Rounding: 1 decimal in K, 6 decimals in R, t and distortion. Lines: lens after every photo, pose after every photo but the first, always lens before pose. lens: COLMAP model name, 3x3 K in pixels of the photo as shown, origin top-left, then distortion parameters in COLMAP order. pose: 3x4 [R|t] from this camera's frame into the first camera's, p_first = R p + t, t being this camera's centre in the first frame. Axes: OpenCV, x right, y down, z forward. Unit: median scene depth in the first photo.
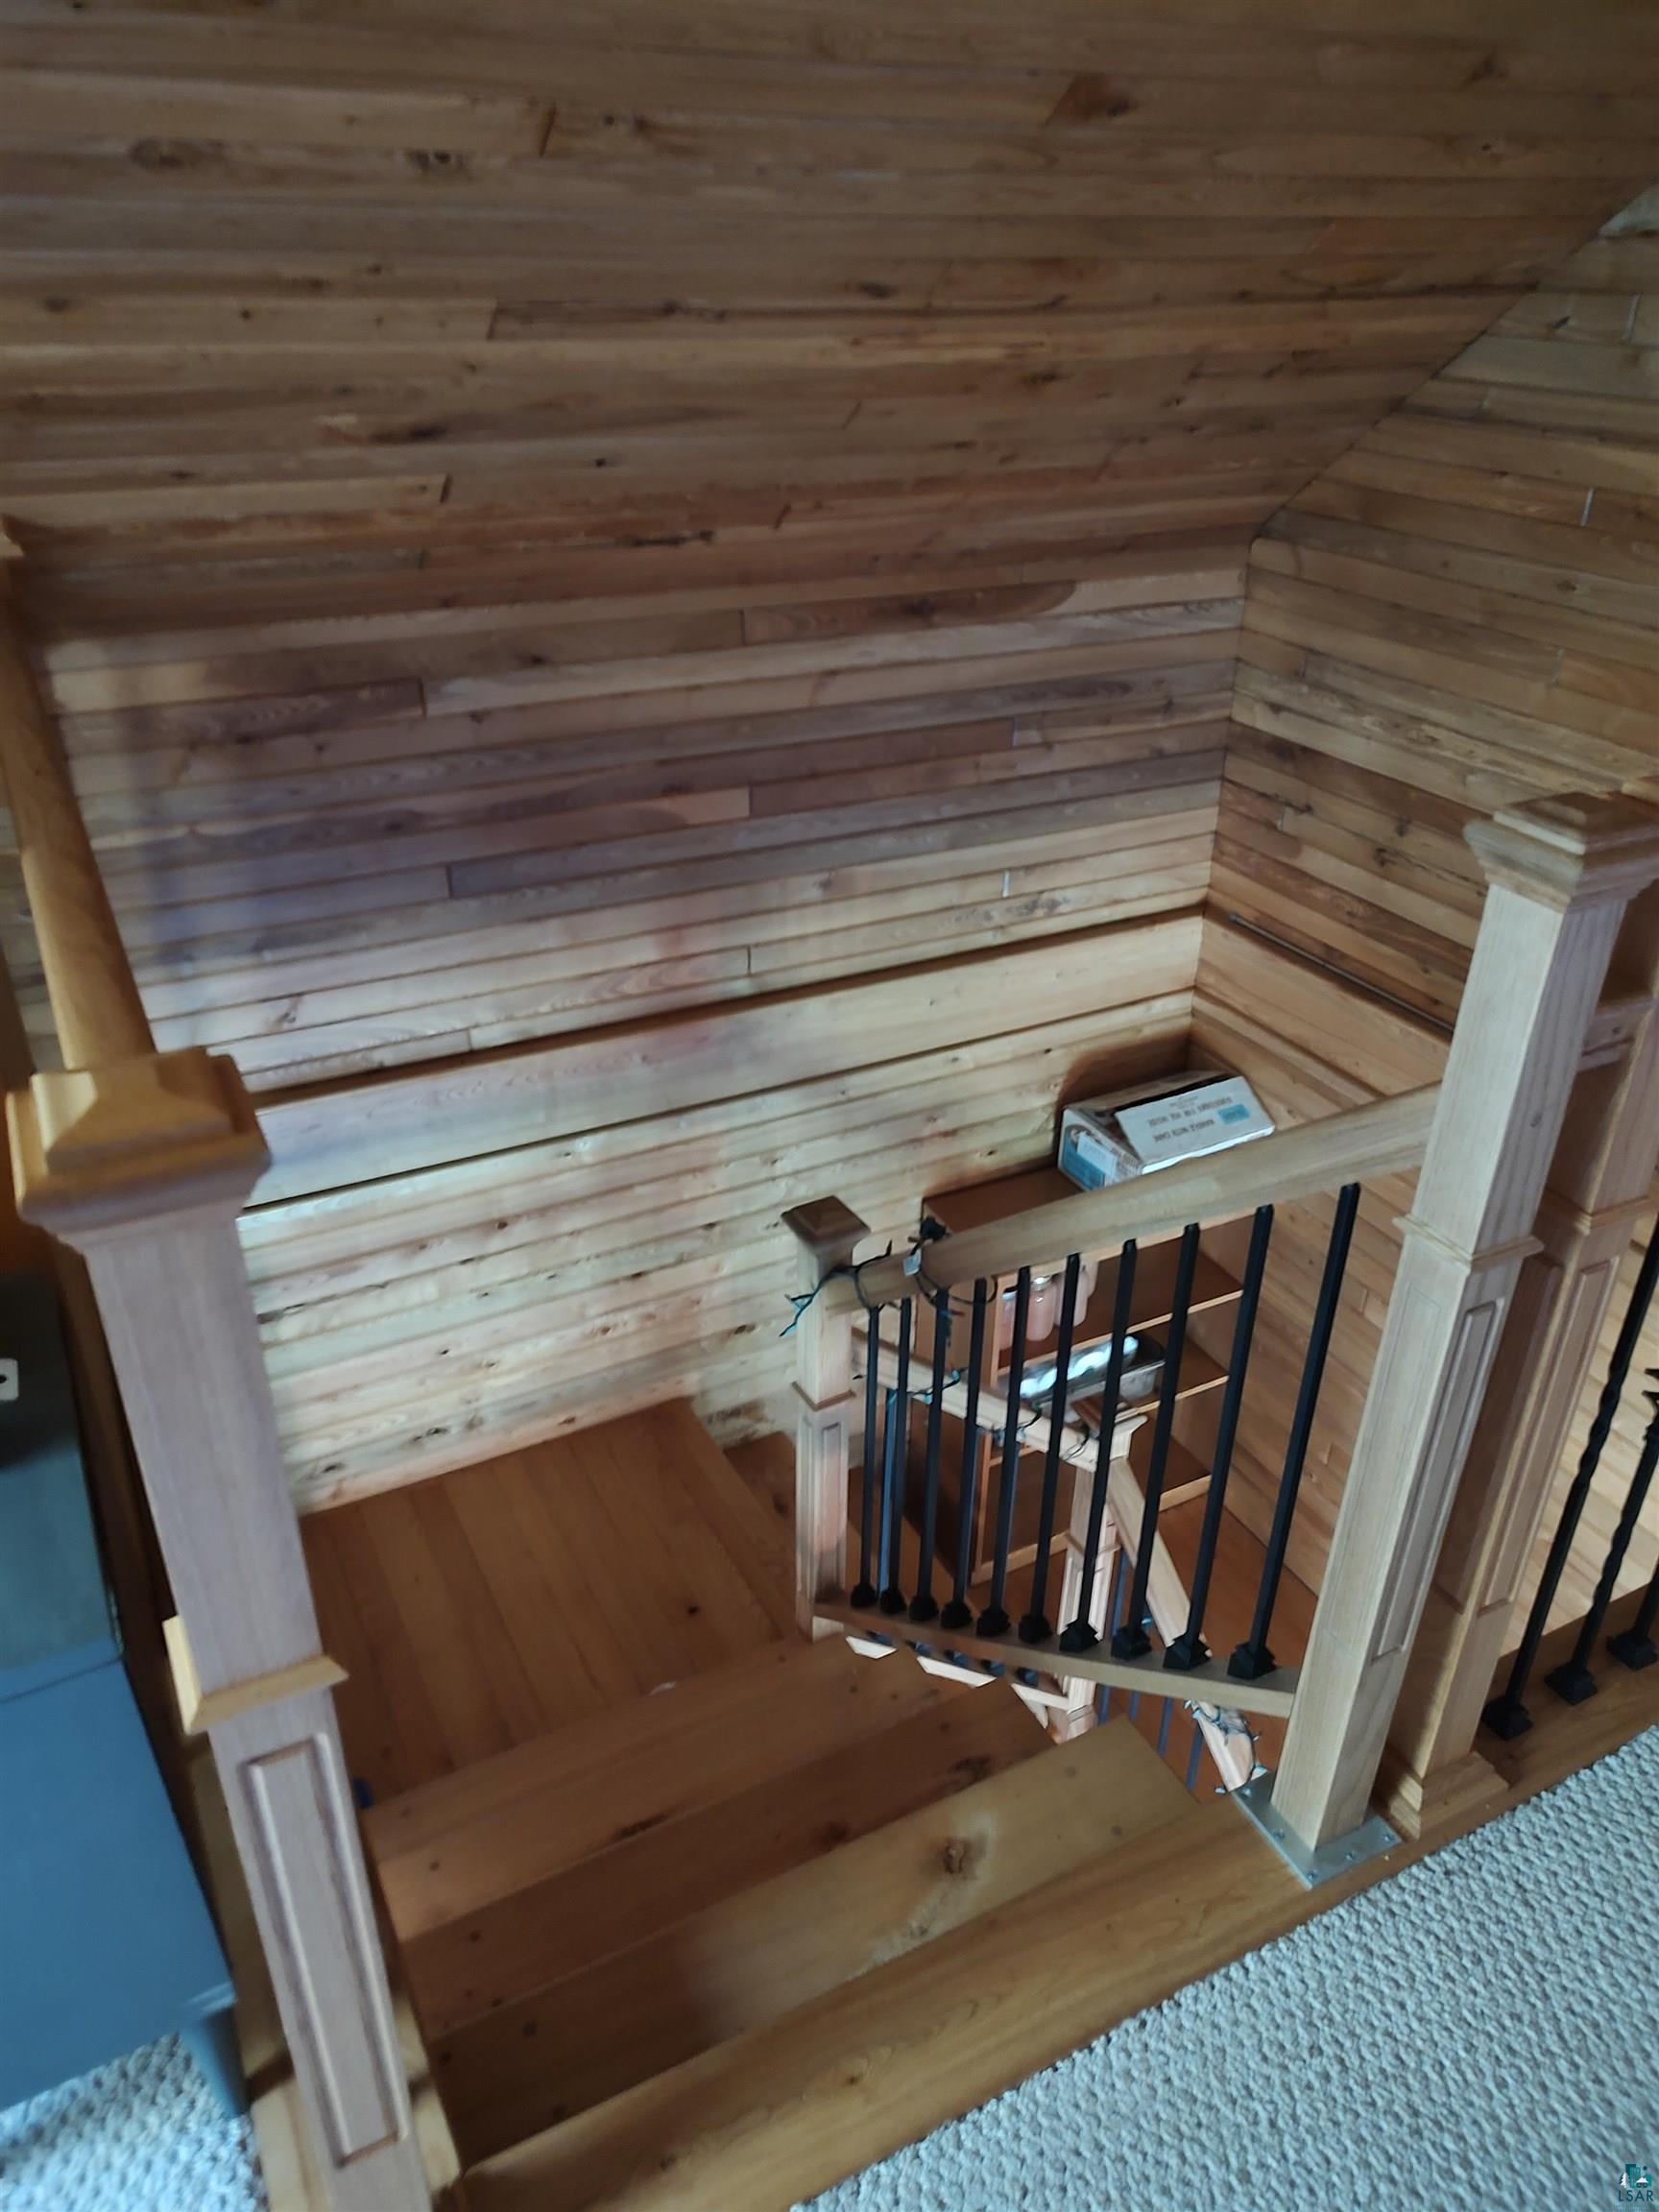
lens RADIAL K [[1582.7, 0, 826.4], [0, 1582.7, 1082.3], [0, 0, 1]] dist [0.013465, -0.006393]
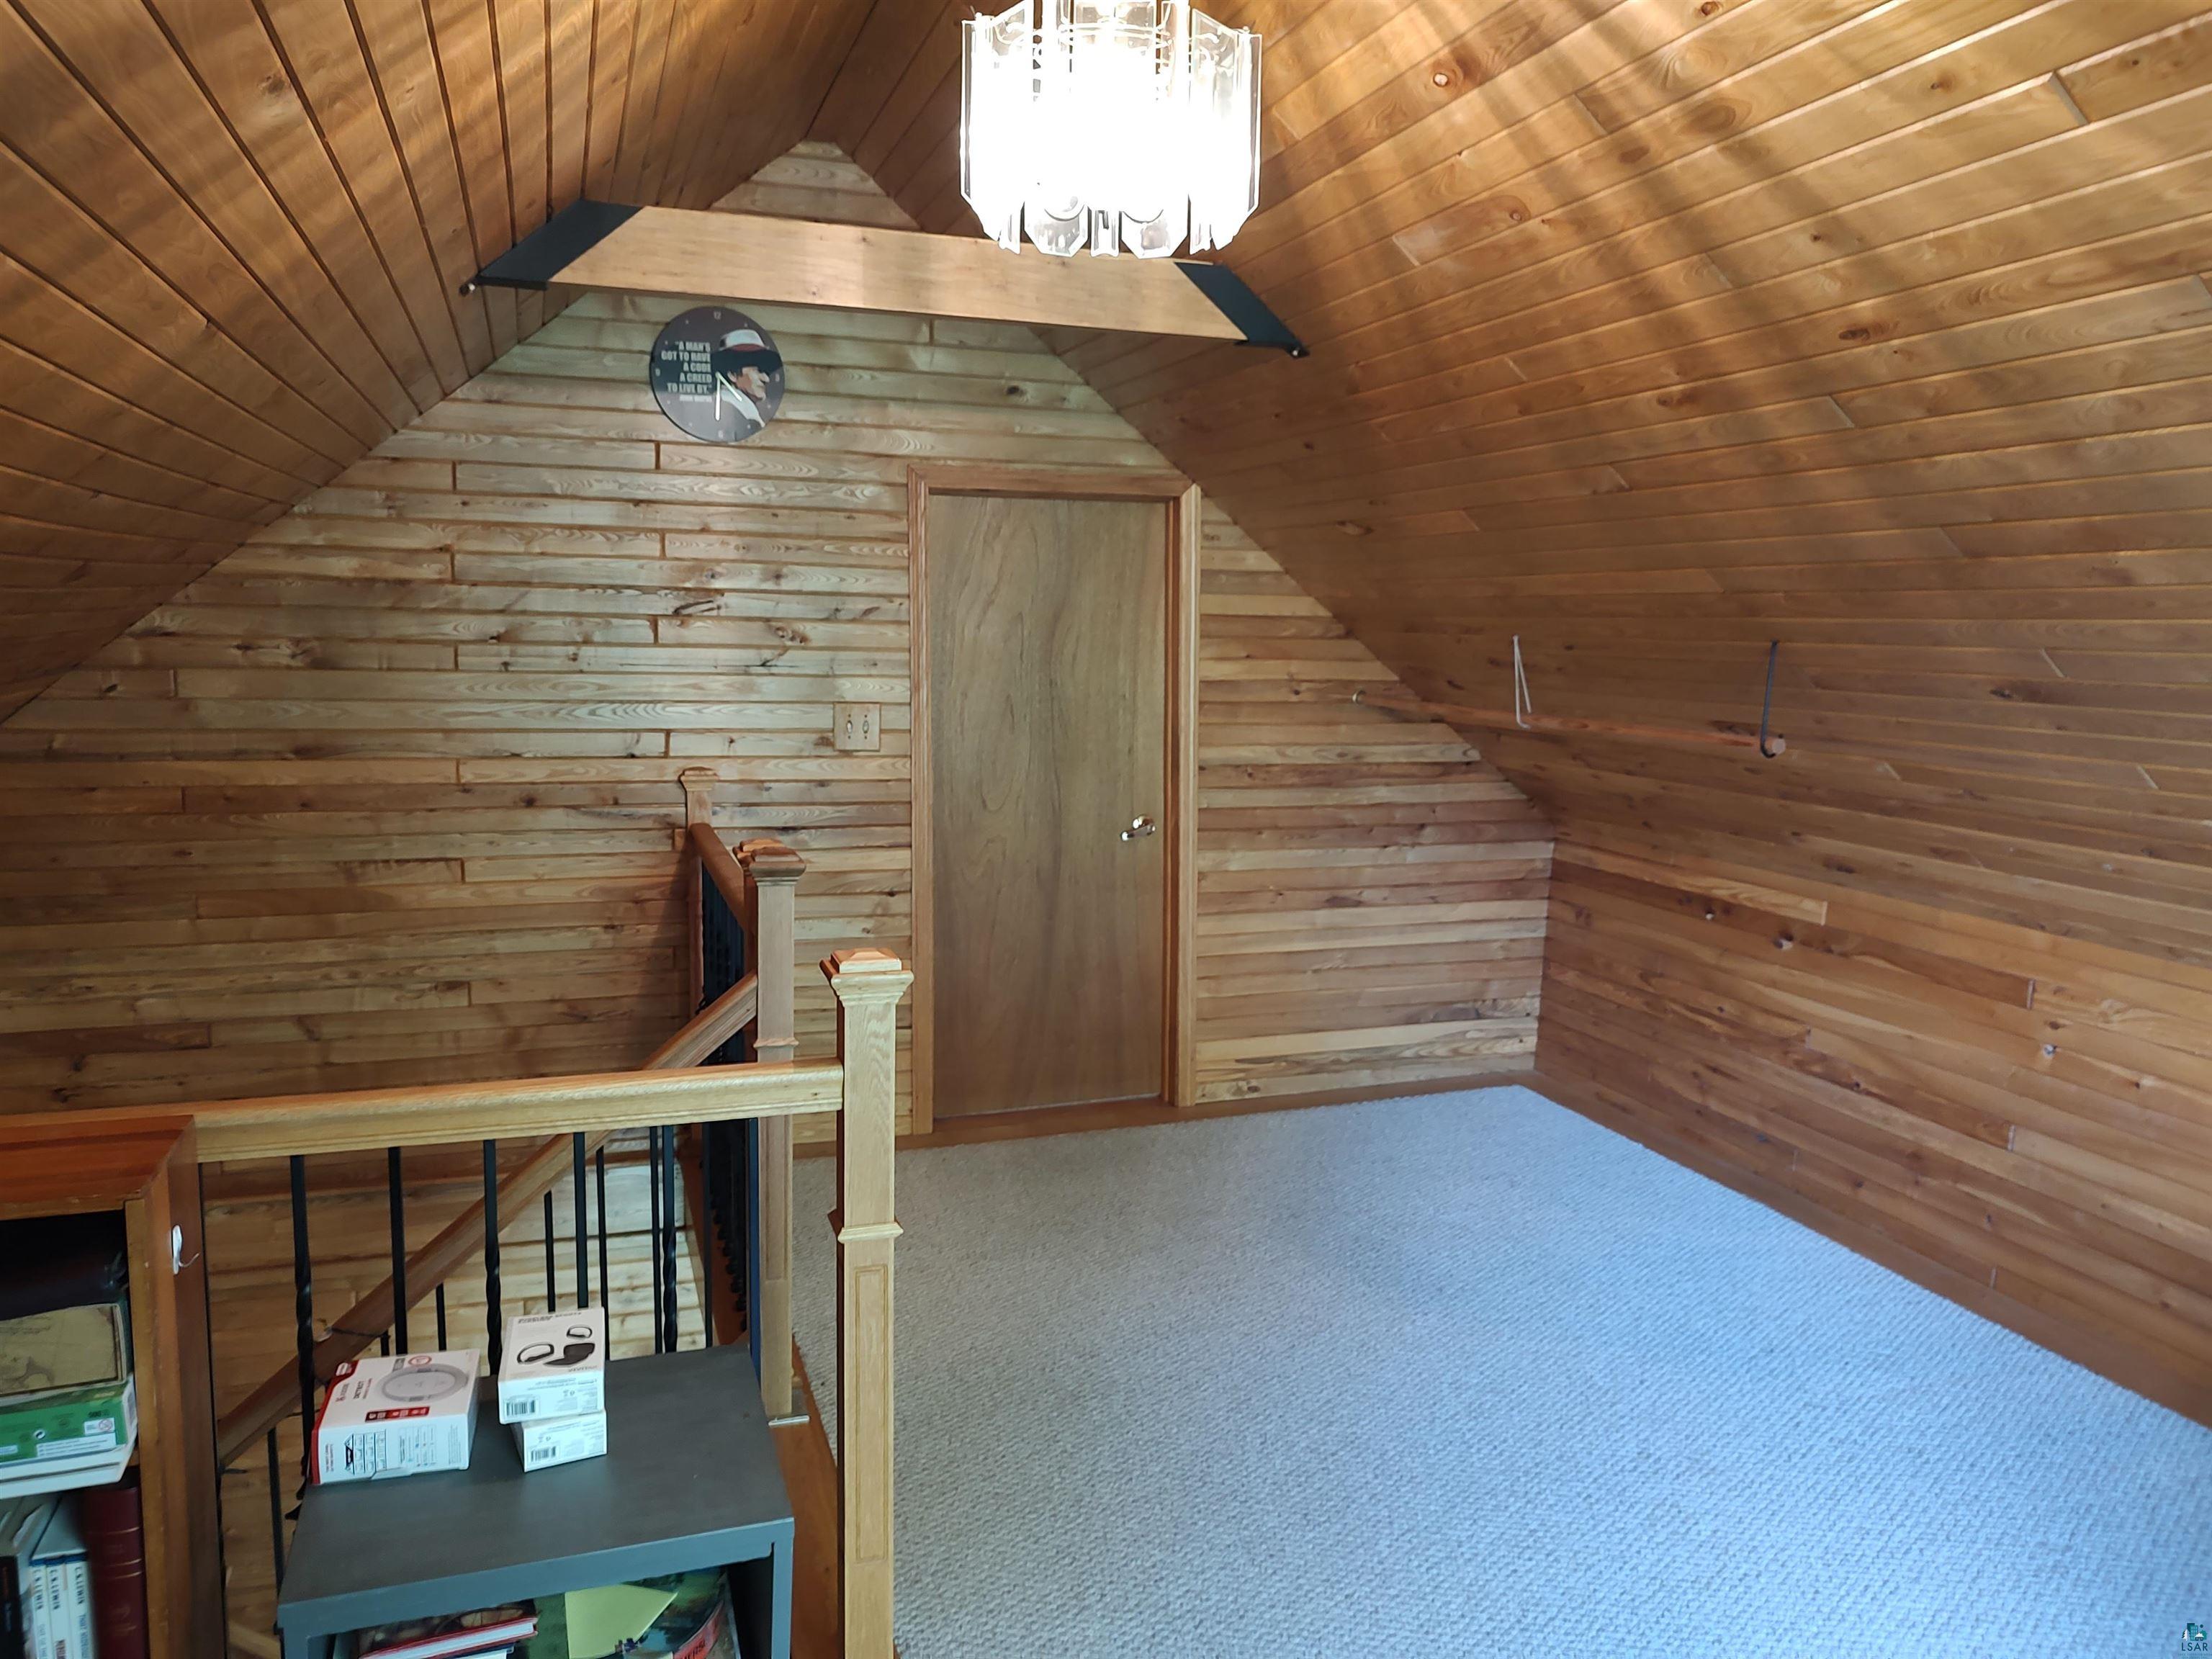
lens RADIAL K [[1582.7, 0, 1109.3], [0, 1582.7, 834.8], [0, 0, 1]] dist [0.013465, -0.006393]
pose [[0.145632, -0.130106, 0.980747, -0.787022], [0.458534, 0.887290, 0.049620, -0.016079], [-0.876663, 0.442480, 0.188875, -0.004822]]
